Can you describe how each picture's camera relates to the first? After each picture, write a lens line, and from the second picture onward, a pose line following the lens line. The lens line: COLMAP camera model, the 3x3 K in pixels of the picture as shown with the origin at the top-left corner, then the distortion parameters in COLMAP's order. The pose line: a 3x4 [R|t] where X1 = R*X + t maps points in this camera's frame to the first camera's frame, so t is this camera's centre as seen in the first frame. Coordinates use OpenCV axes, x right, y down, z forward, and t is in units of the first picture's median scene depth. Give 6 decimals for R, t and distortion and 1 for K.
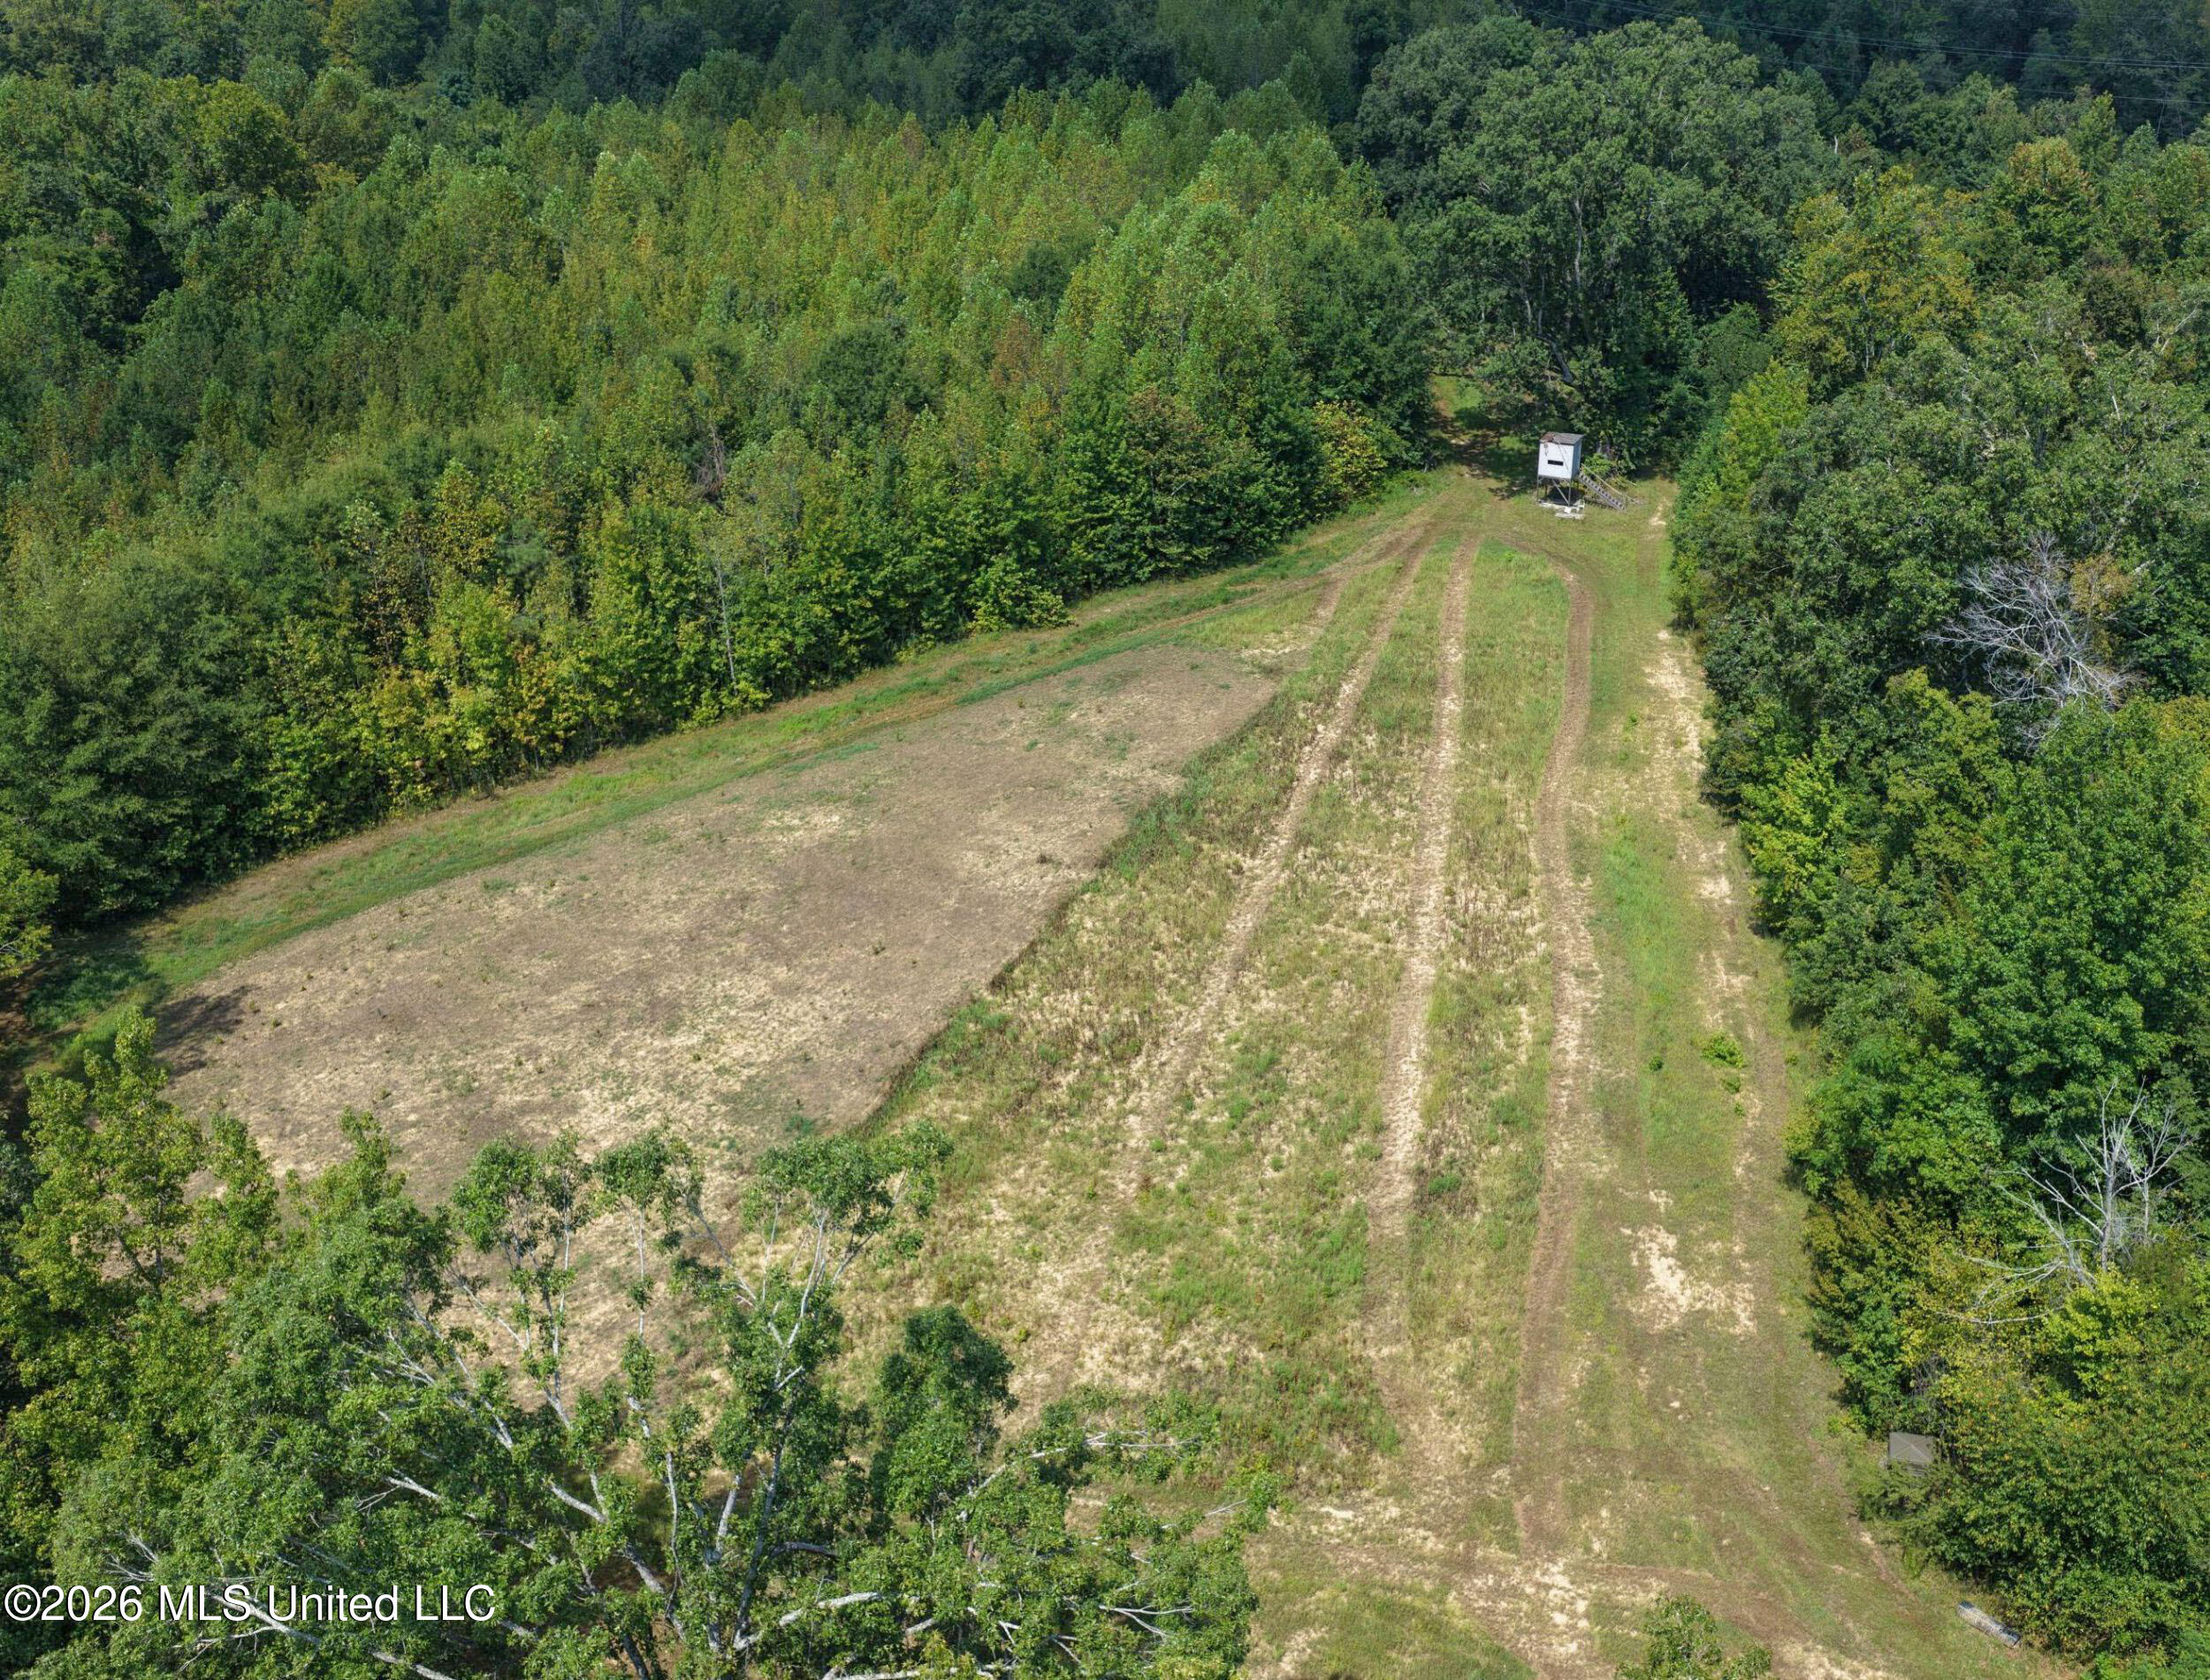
lens RADIAL K [[2038.5, 0, 1230.9], [0, 2038.5, 836.2], [0, 0, 1]] dist [-0.007357, 0.066141]
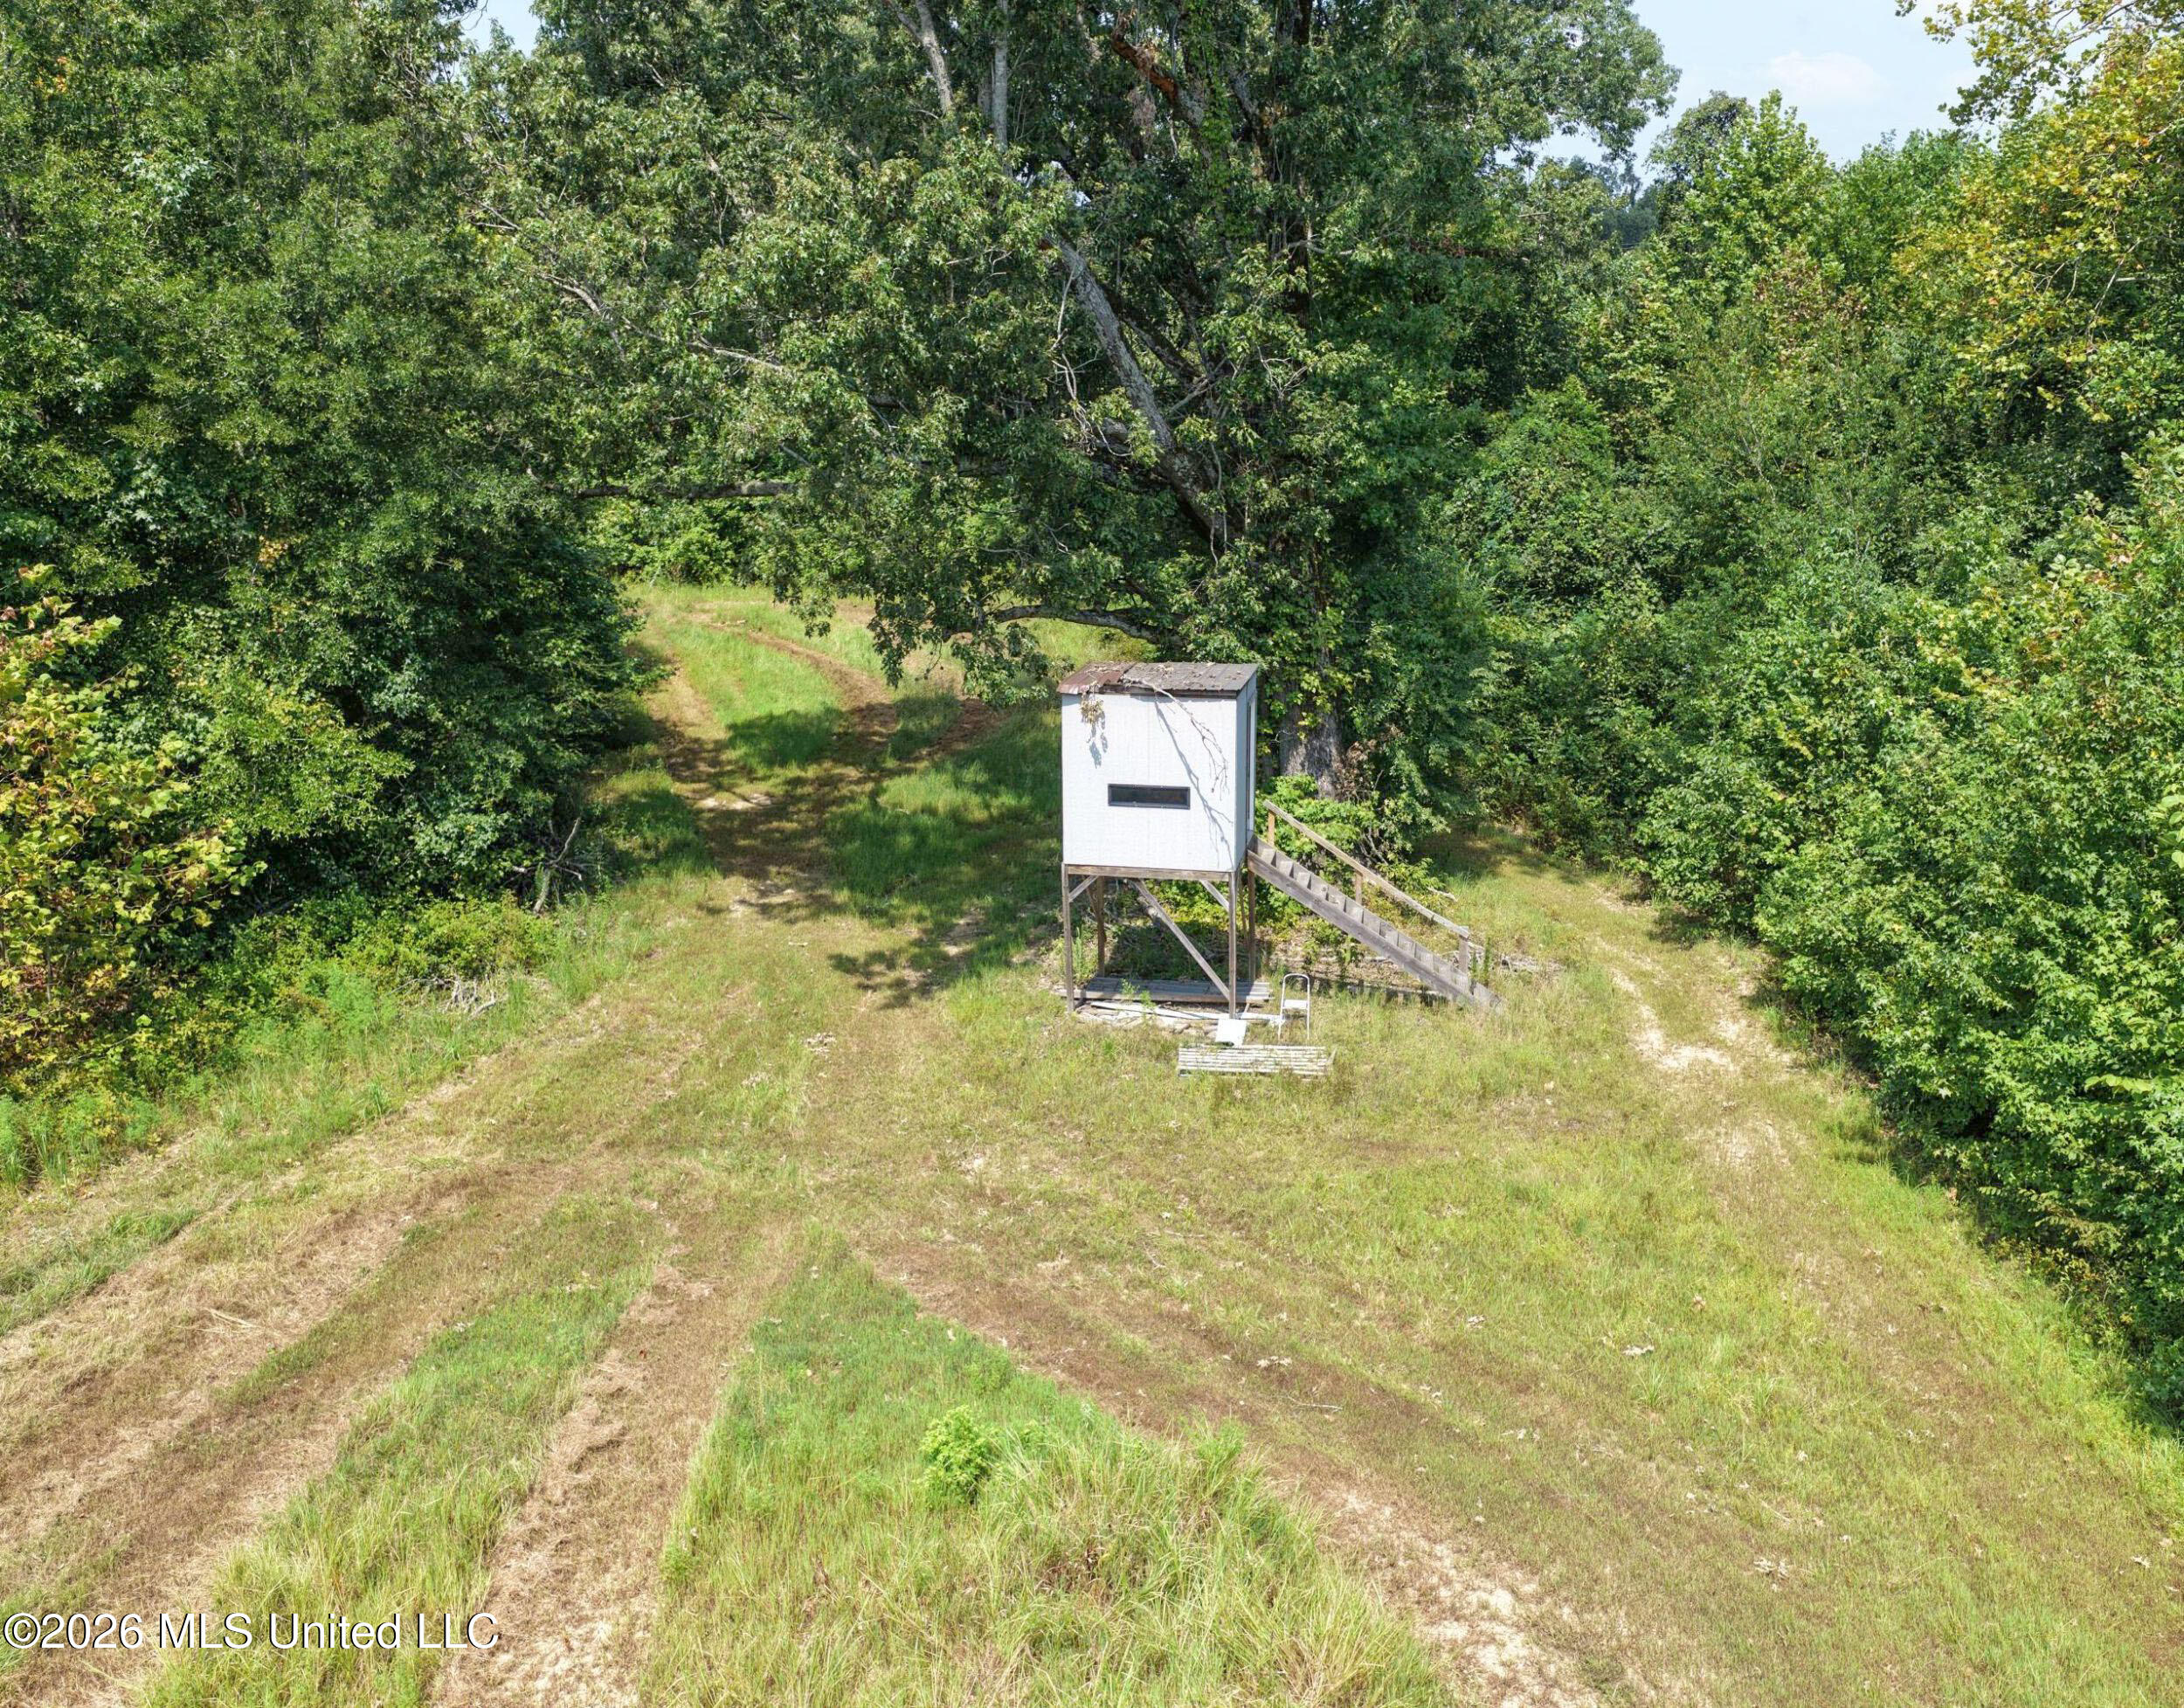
lens RADIAL K [[2123.1, 0, 1119.3], [0, 2123.1, 858.1], [0, 0, 1]] dist [-0.013986, 0.030044]
pose [[0.973845, -0.066318, 0.217319, 0.131241], [0.114180, 0.969756, -0.215724, -0.157022], [-0.196440, 0.234895, 0.951964, 0.946438]]
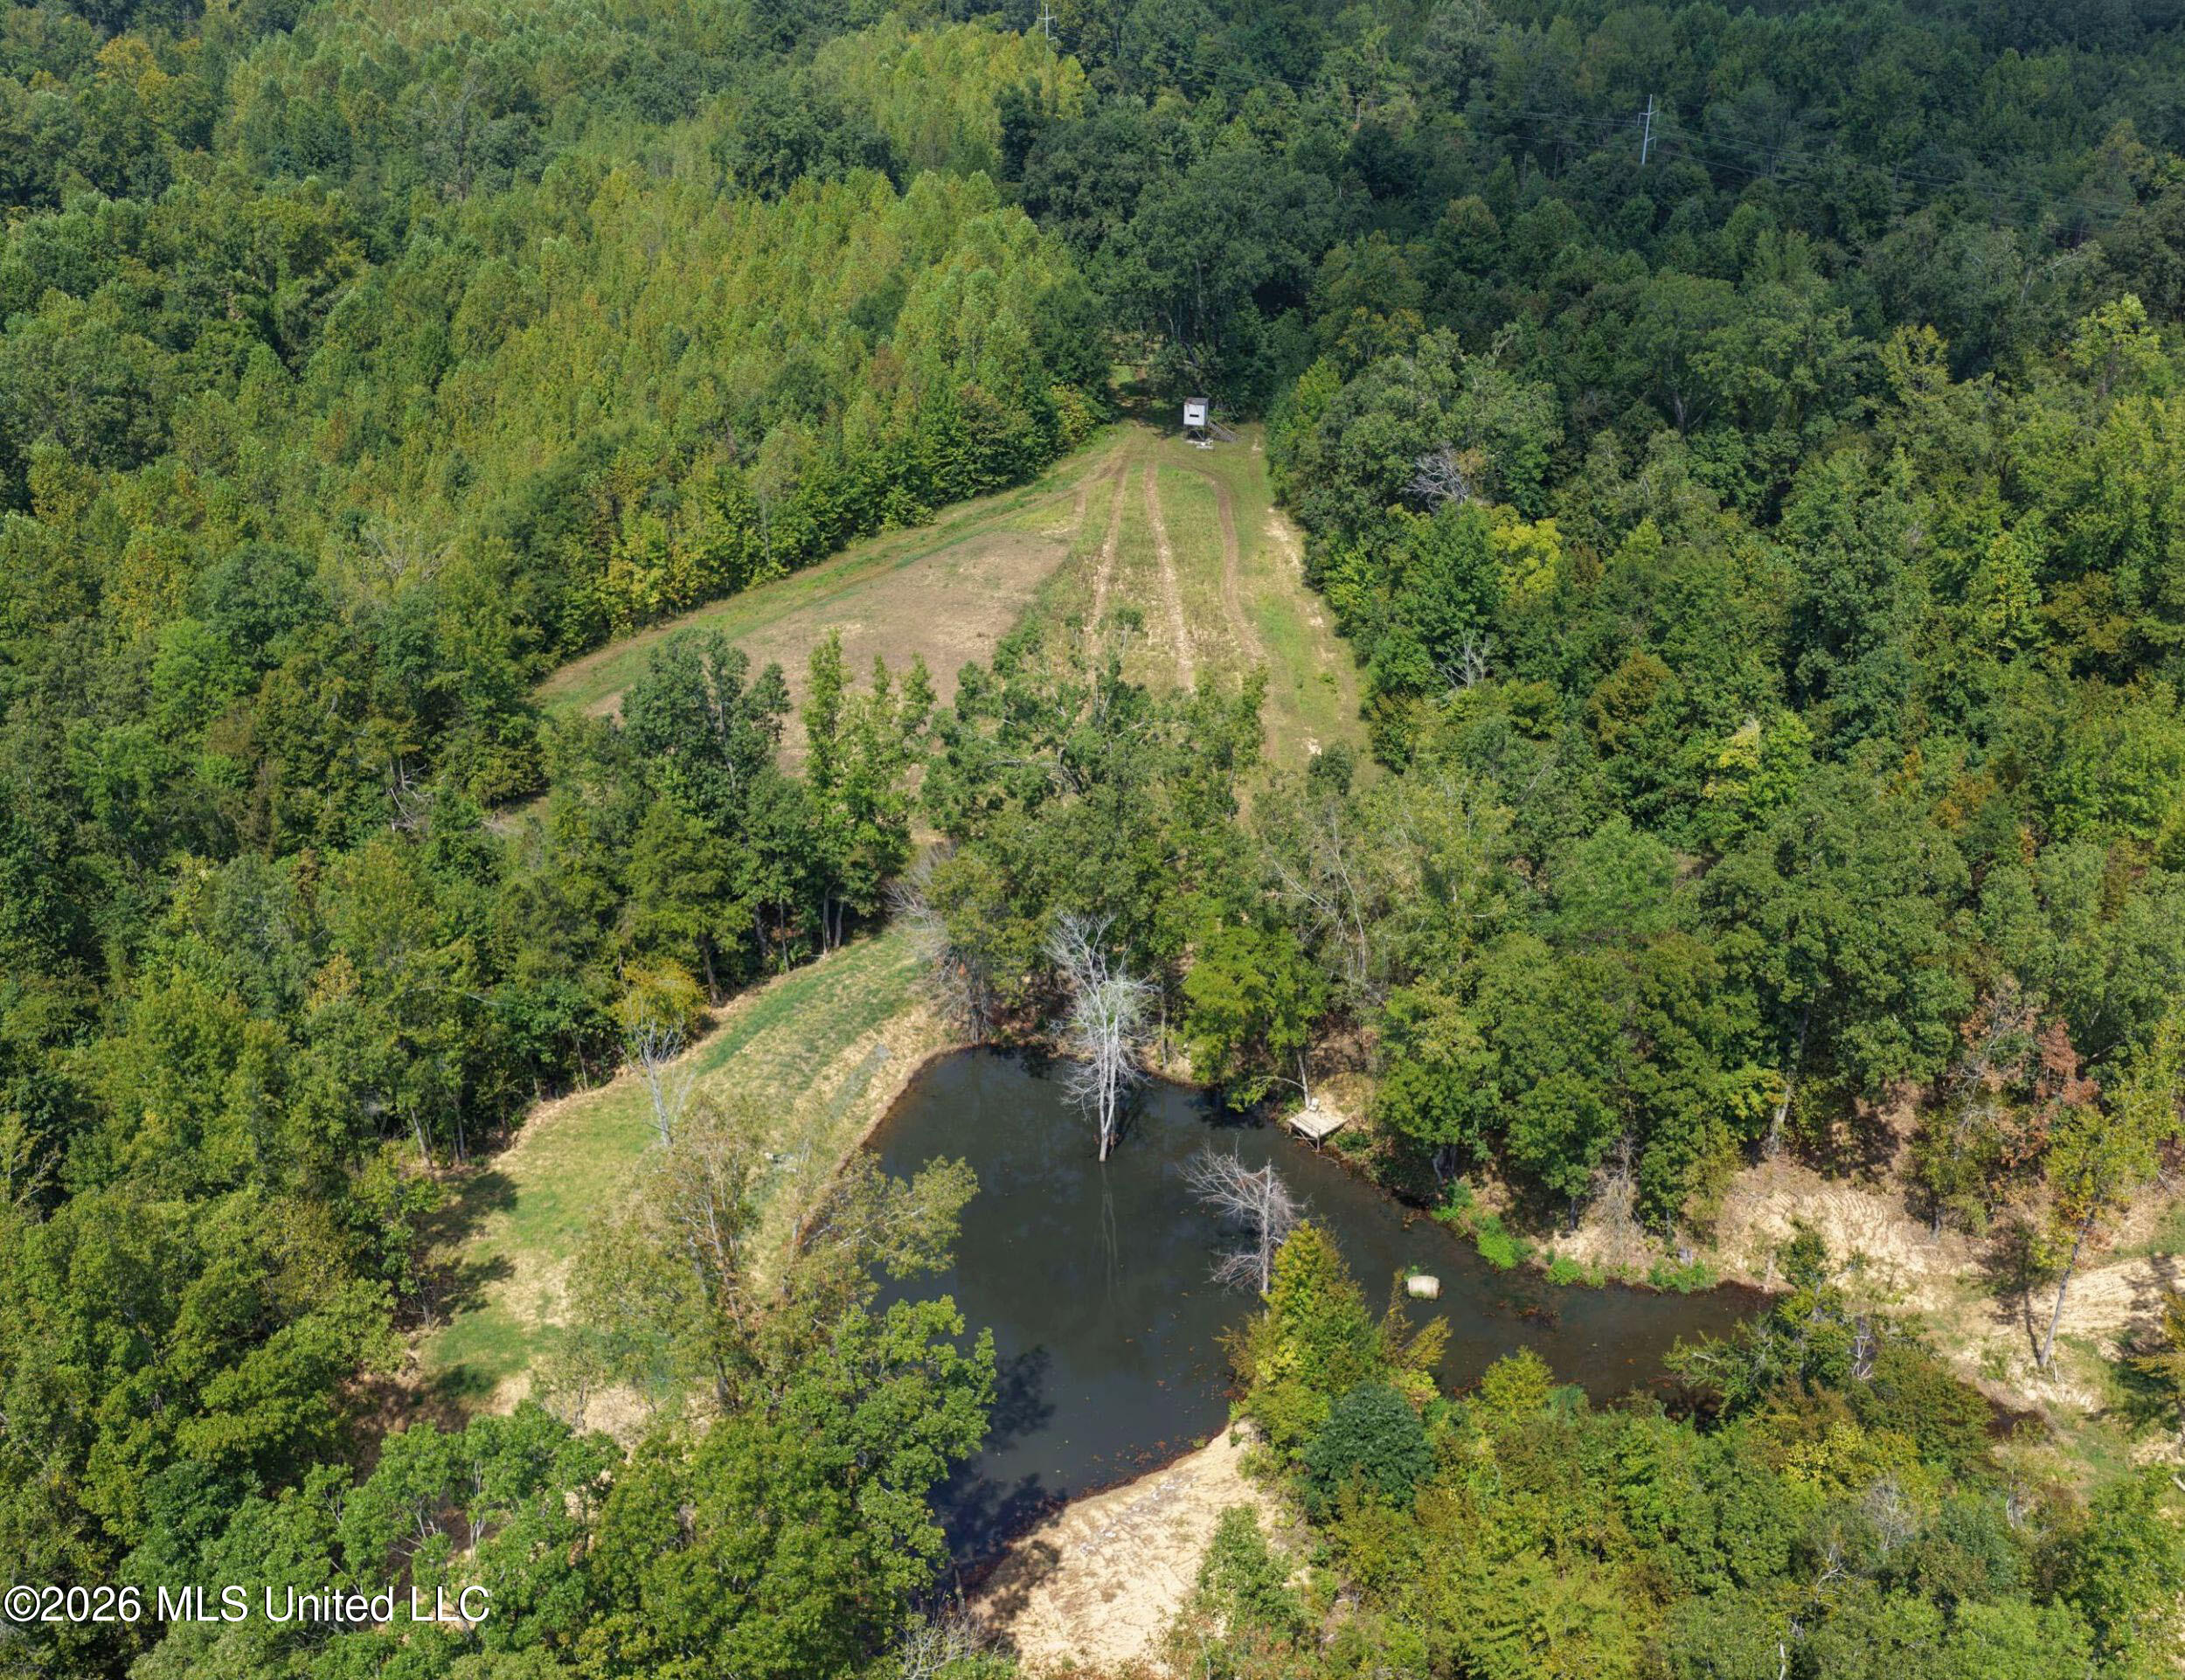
lens RADIAL K [[2120.4, 0, 1092.5], [0, 2120.4, 840.0], [0, 0, 1]] dist [-0.004648, 0.008227]
pose [[0.985618, -0.078595, 0.149602, -0.245302], [0.075827, 0.996829, 0.024127, 0.134066], [-0.151024, -0.012436, 0.988452, -0.827146]]
